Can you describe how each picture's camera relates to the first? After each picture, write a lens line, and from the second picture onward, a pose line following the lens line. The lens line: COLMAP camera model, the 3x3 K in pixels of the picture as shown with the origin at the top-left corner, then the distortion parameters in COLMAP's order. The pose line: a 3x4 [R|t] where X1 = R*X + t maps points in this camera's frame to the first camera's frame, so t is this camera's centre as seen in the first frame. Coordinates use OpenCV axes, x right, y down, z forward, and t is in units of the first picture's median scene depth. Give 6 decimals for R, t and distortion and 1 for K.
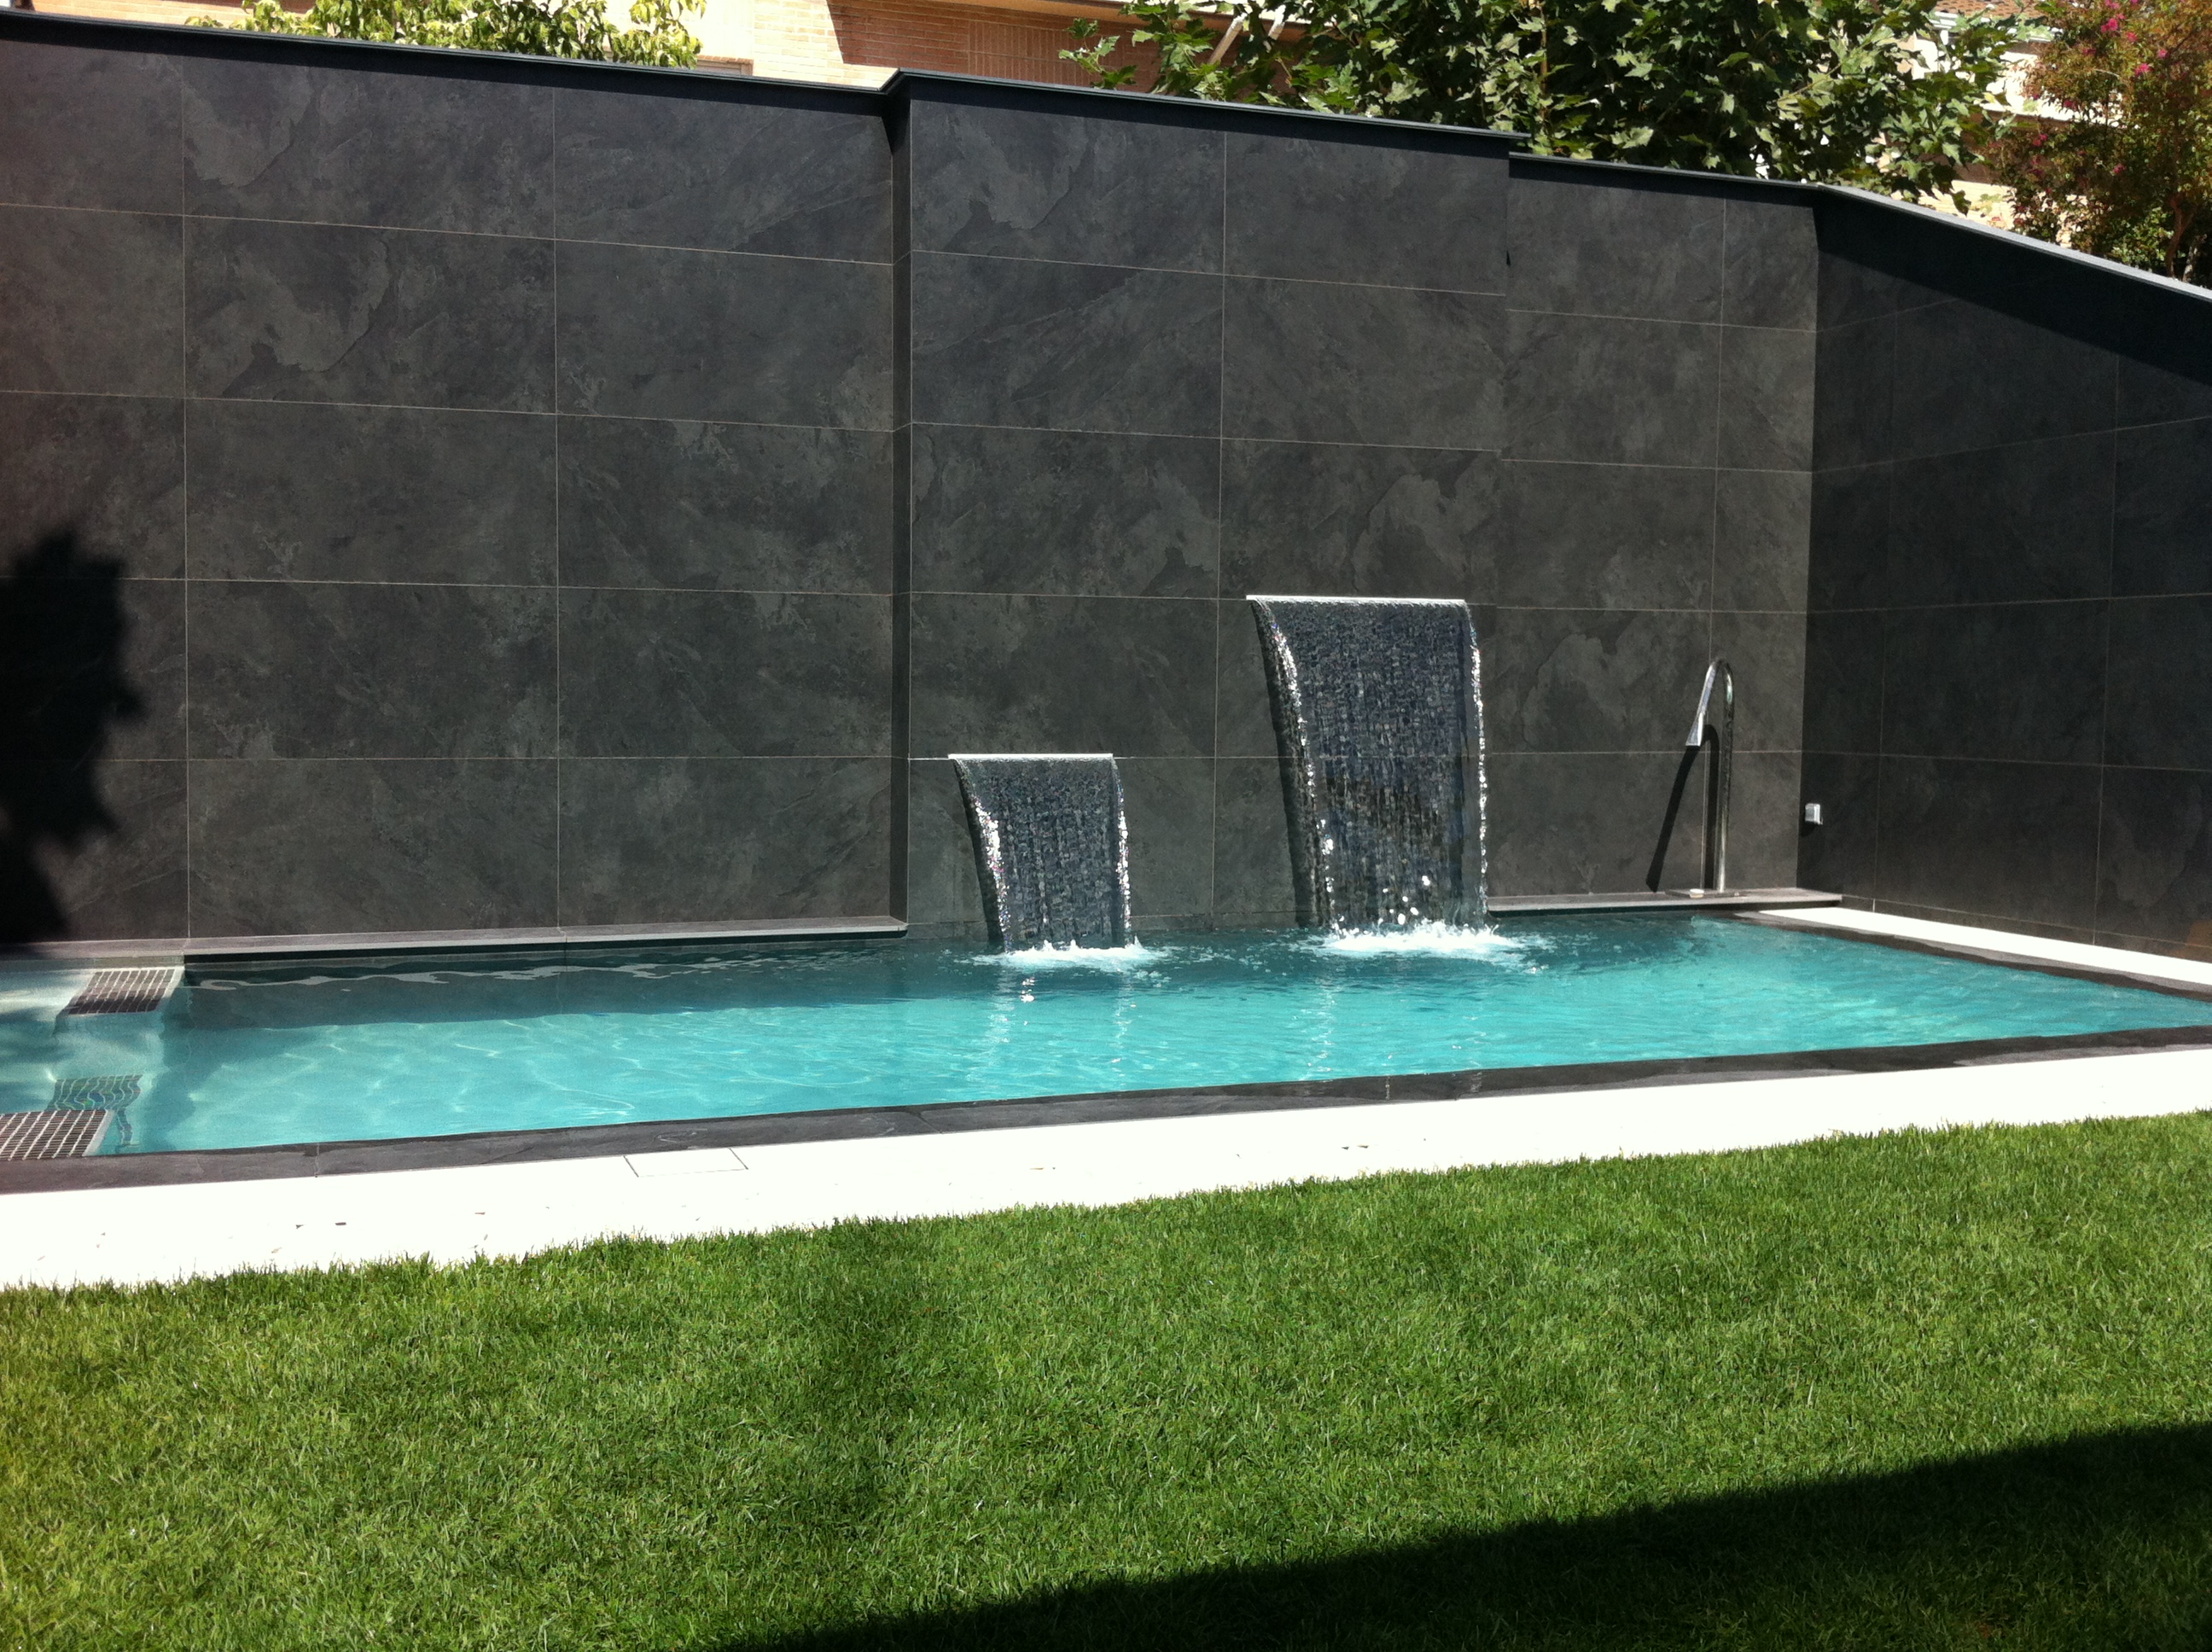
lens RADIAL K [[2164.2, 0, 1132.1], [0, 2164.2, 838.1], [0, 0, 1]] dist [0.126065, -0.394157]
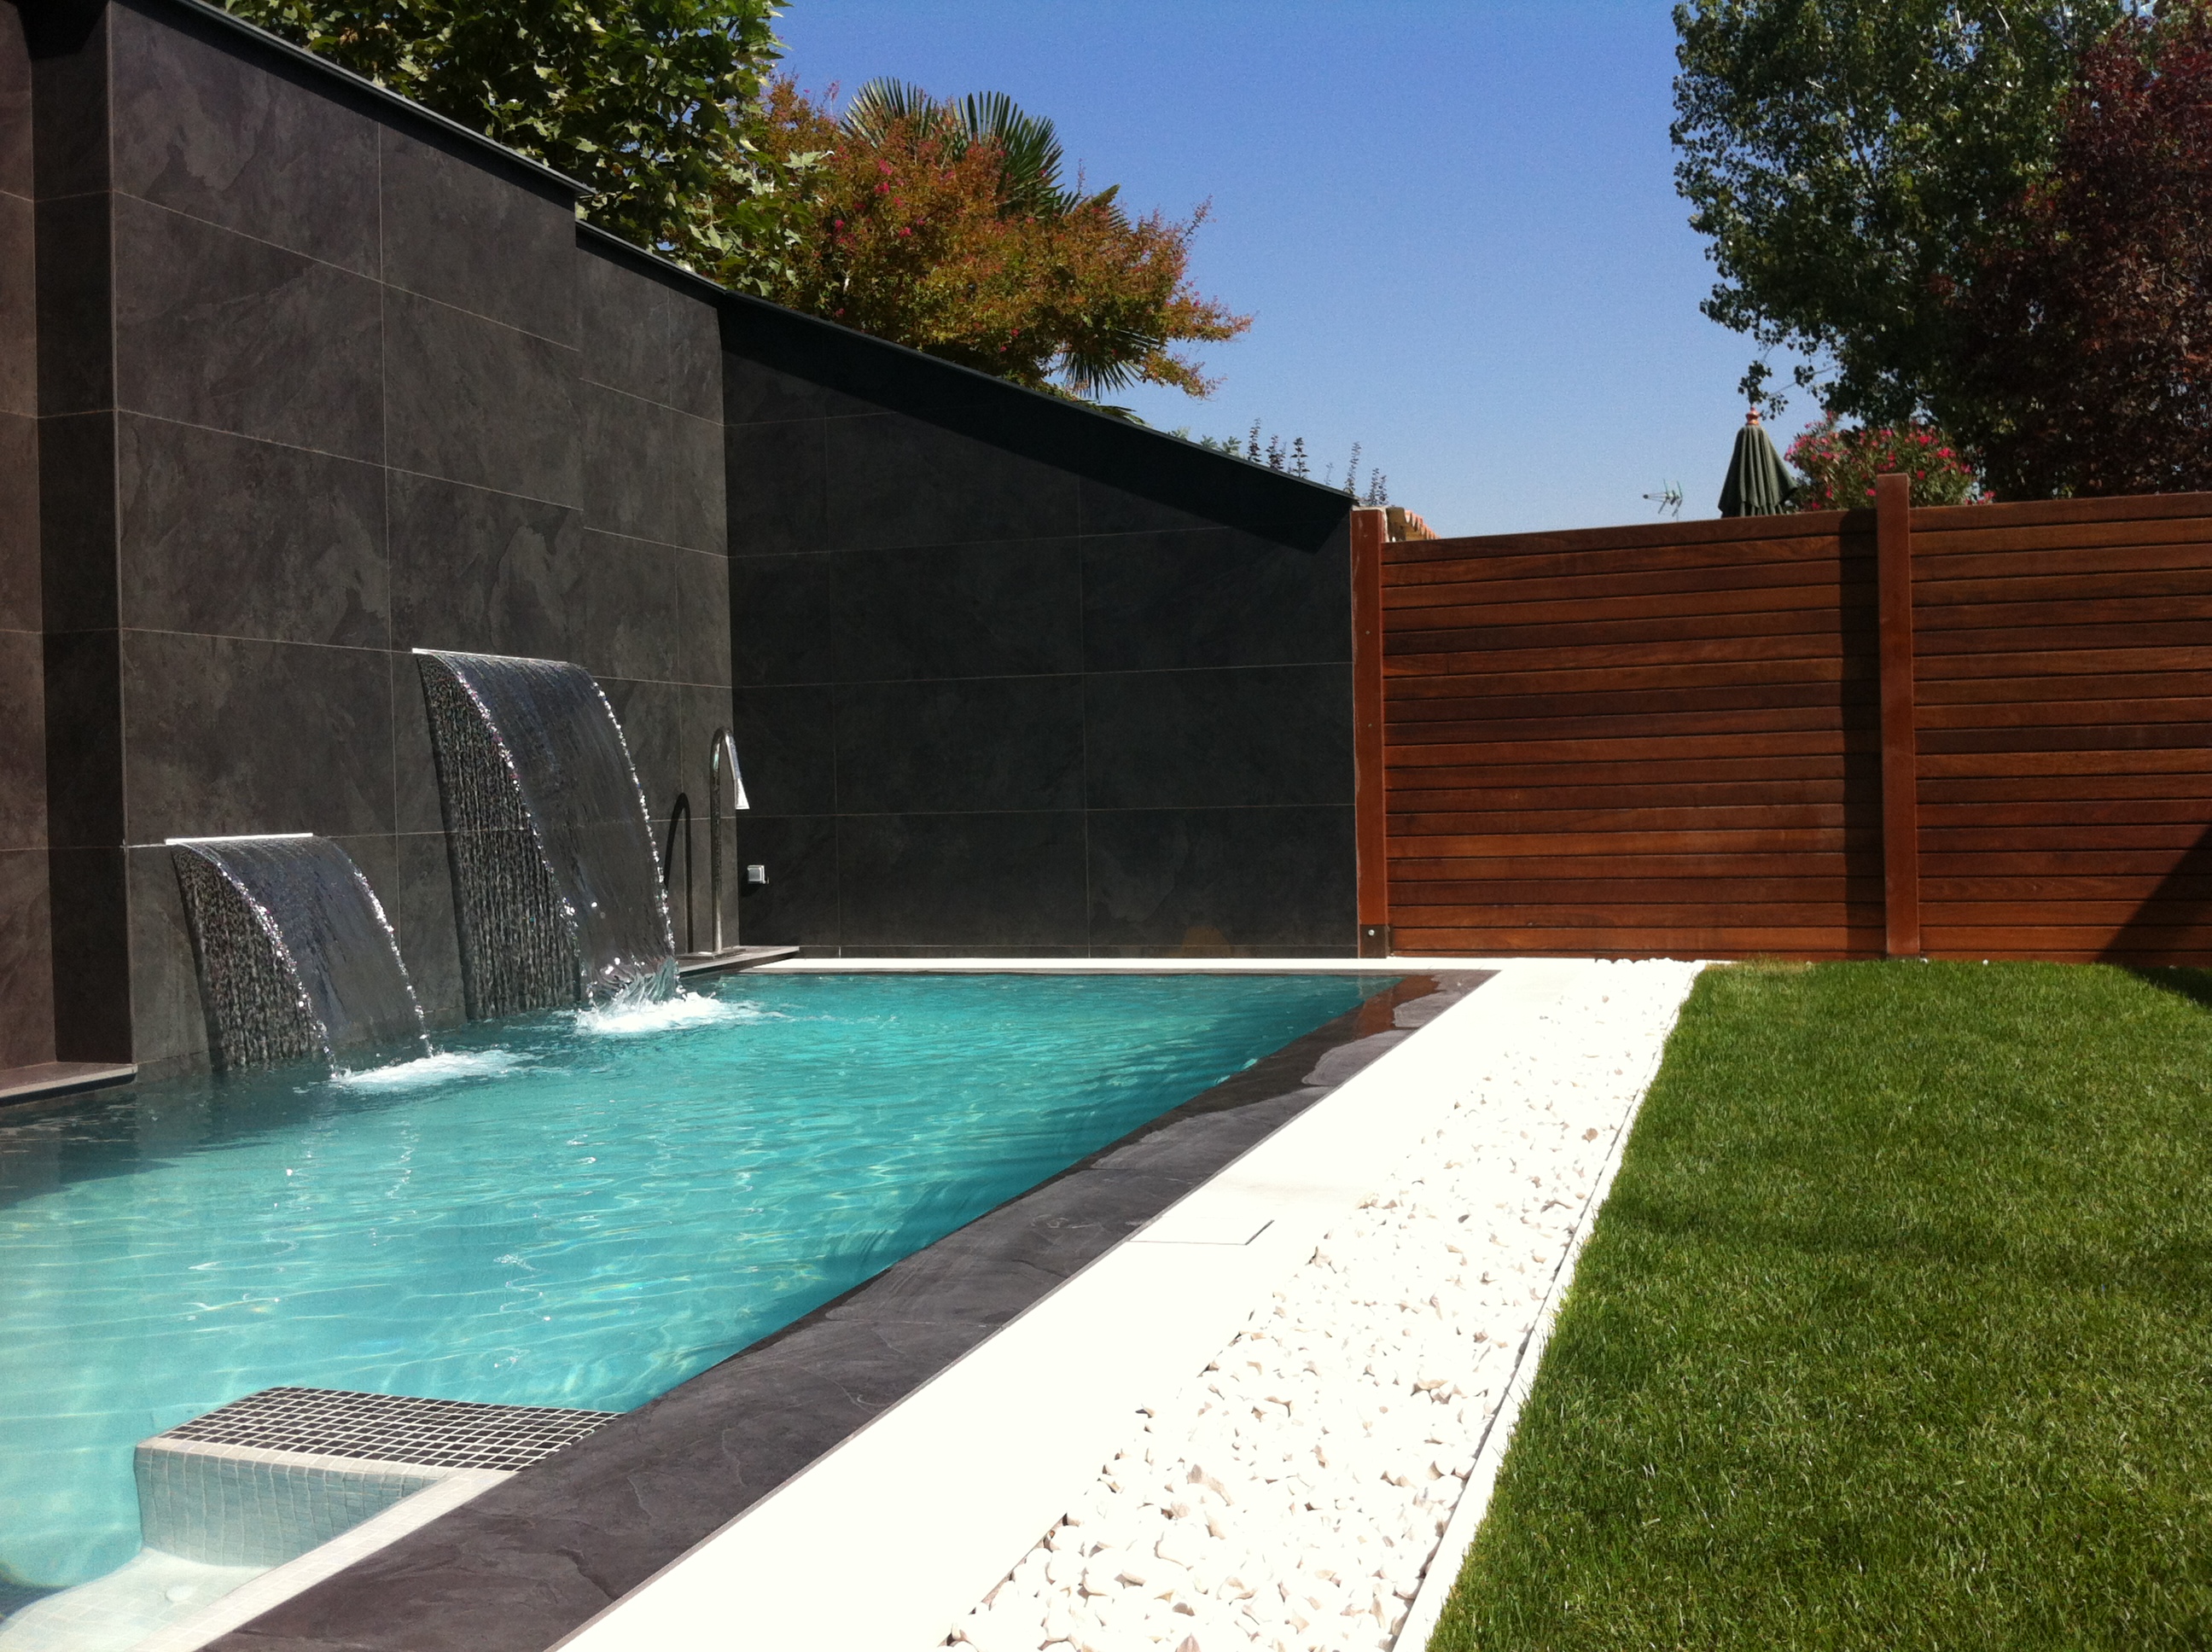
lens RADIAL K [[2107.9, 0, 1151.9], [0, 2107.9, 858.9], [0, 0, 1]] dist [0.121753, -0.326286]
pose [[0.597963, -0.048717, 0.800041, -0.467475], [0.082582, 0.996584, -0.001038, -0.001779], [-0.797258, 0.066690, 0.599944, 0.256216]]
